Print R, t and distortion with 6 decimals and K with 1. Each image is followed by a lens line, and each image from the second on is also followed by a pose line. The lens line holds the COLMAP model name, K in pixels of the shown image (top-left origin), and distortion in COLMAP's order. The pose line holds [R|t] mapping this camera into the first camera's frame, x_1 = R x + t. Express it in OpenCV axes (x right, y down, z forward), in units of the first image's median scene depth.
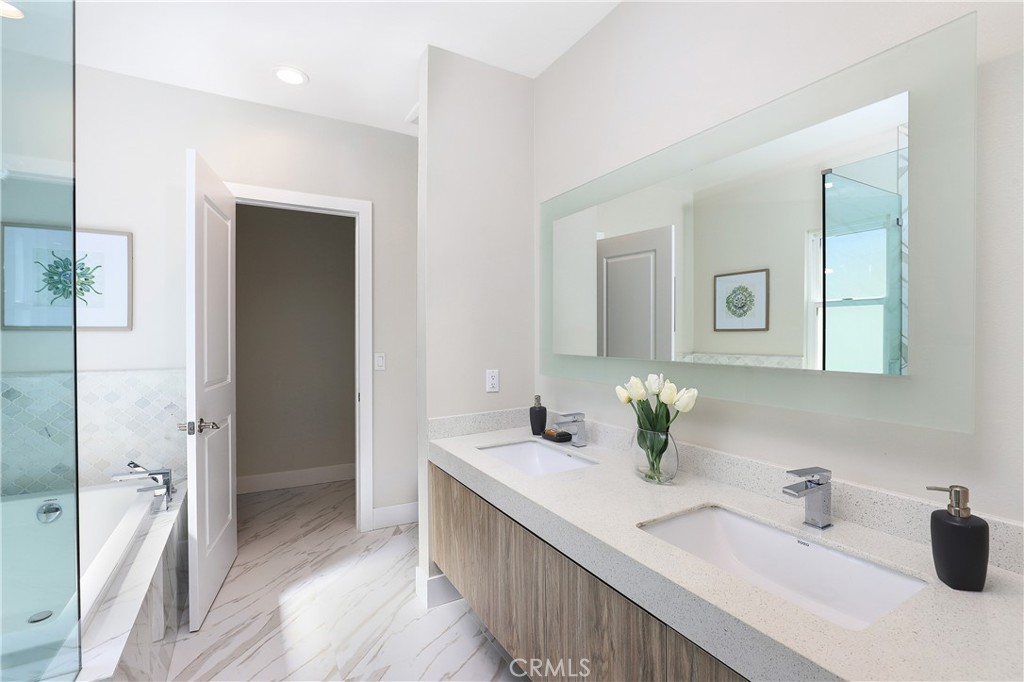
lens RADIAL K [[472.7, 0, 512.0], [0, 472.7, 341.0], [0, 0, 1]] dist [-0.000557, -0.000001]
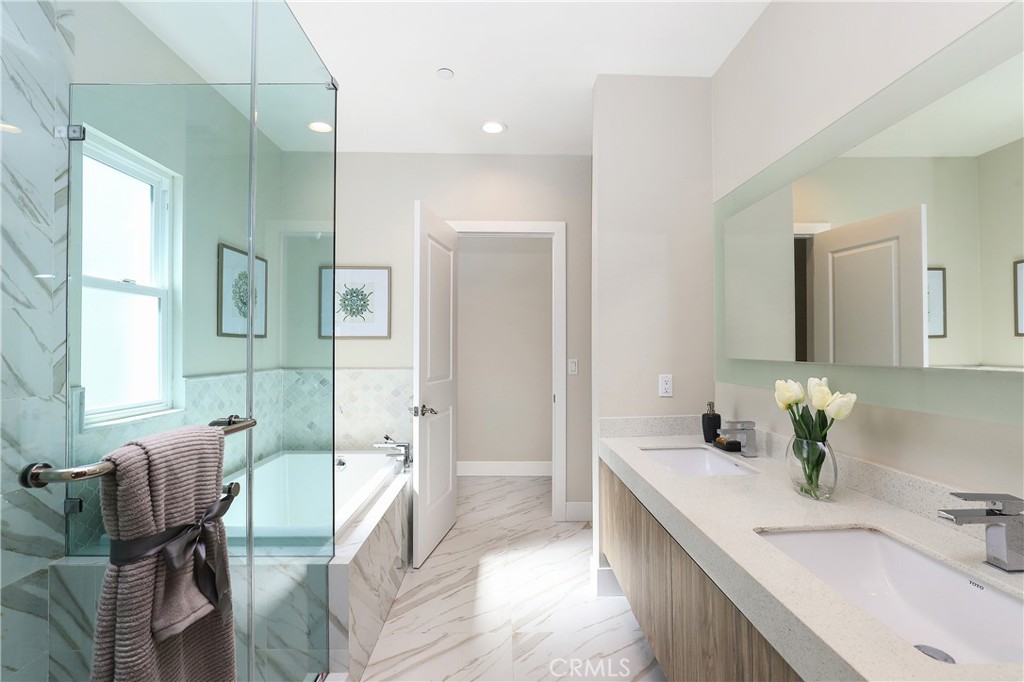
lens RADIAL K [[469.9, 0, 512.0], [0, 469.9, 341.0], [0, 0, 1]] dist [0.000646, 0.000724]
pose [[0.891195, -0.007248, -0.453563, 0.156522], [-0.003628, 0.999726, -0.023104, 0.017770], [0.453606, 0.022235, 0.890925, -0.053261]]
